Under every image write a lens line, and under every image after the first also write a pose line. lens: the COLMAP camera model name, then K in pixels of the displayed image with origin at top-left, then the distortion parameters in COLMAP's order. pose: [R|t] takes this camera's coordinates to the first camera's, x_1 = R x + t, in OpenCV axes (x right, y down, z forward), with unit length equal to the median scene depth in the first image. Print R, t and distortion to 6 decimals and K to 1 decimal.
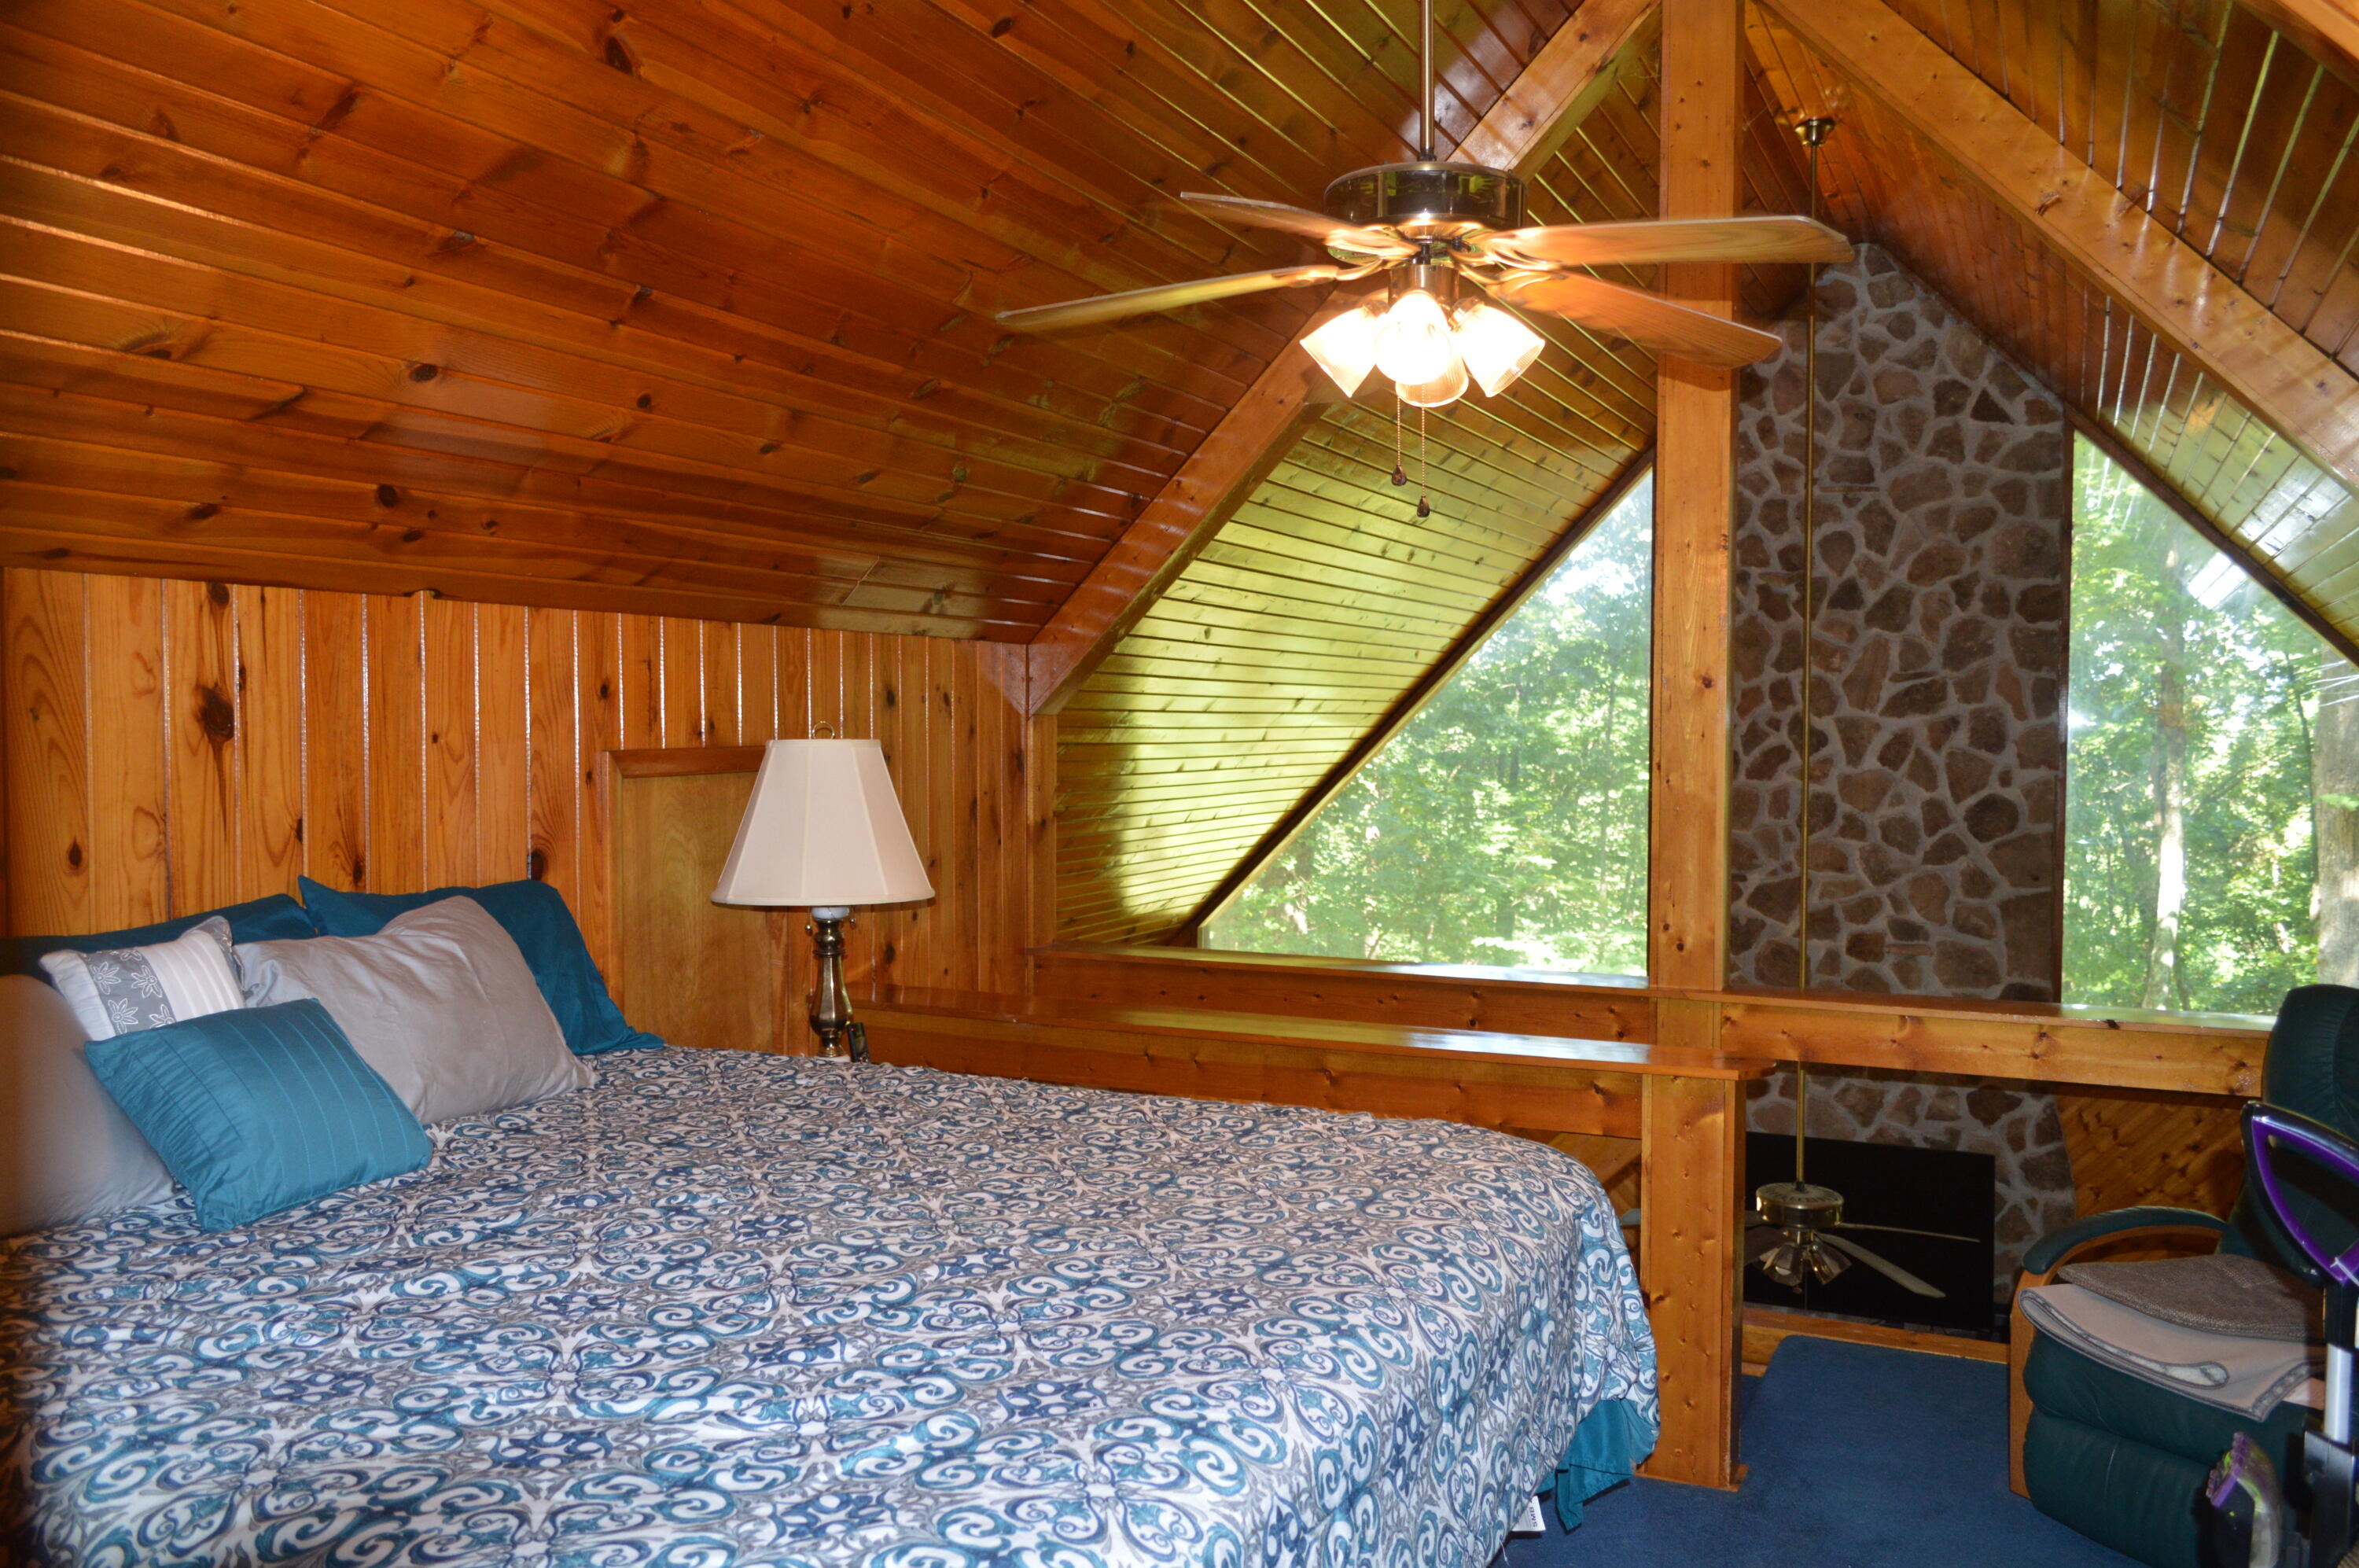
lens RADIAL K [[1860.6, 0, 1184.6], [0, 1860.6, 794.1], [0, 0, 1]] dist [-0.012246, 0.006446]
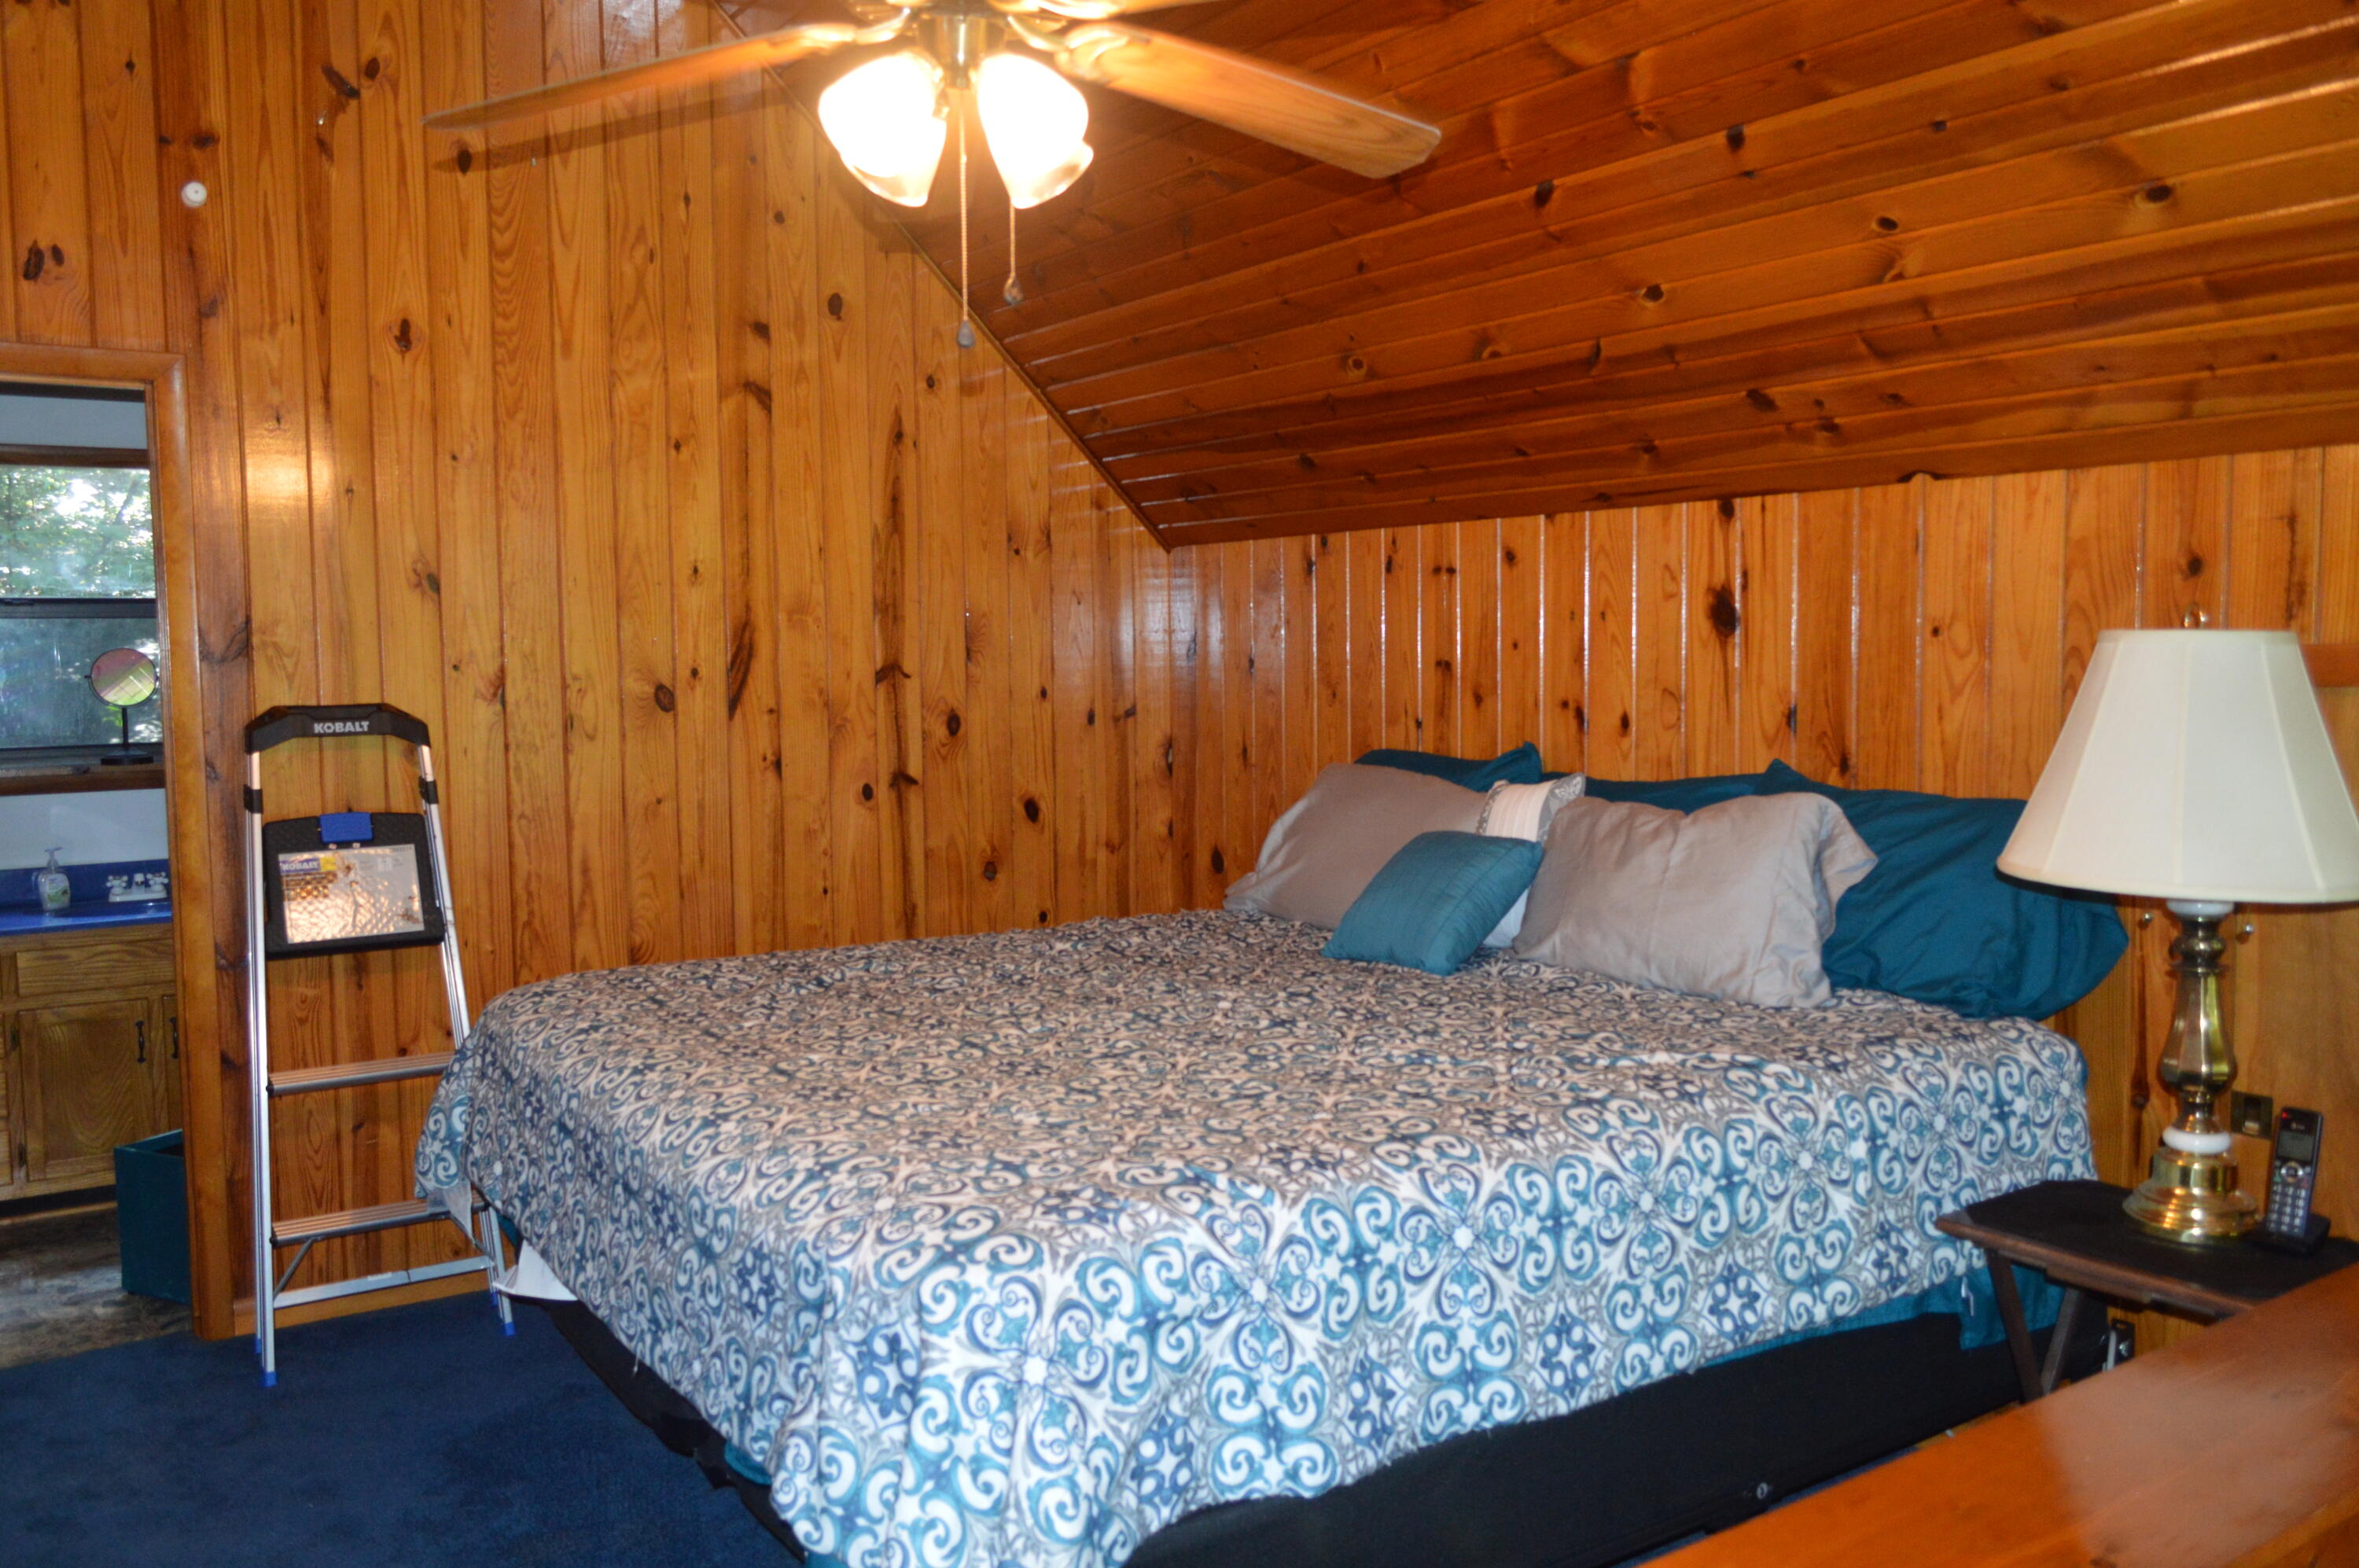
lens RADIAL K [[1860.6, 0, 1180.2], [0, 1860.6, 779.5], [0, 0, 1]] dist [-0.012246, 0.006446]
pose [[-0.465715, 0.069552, -0.882197, 0.659869], [-0.021784, 0.995703, 0.090001, -0.035466], [0.884667, 0.061133, -0.462199, 1.219783]]
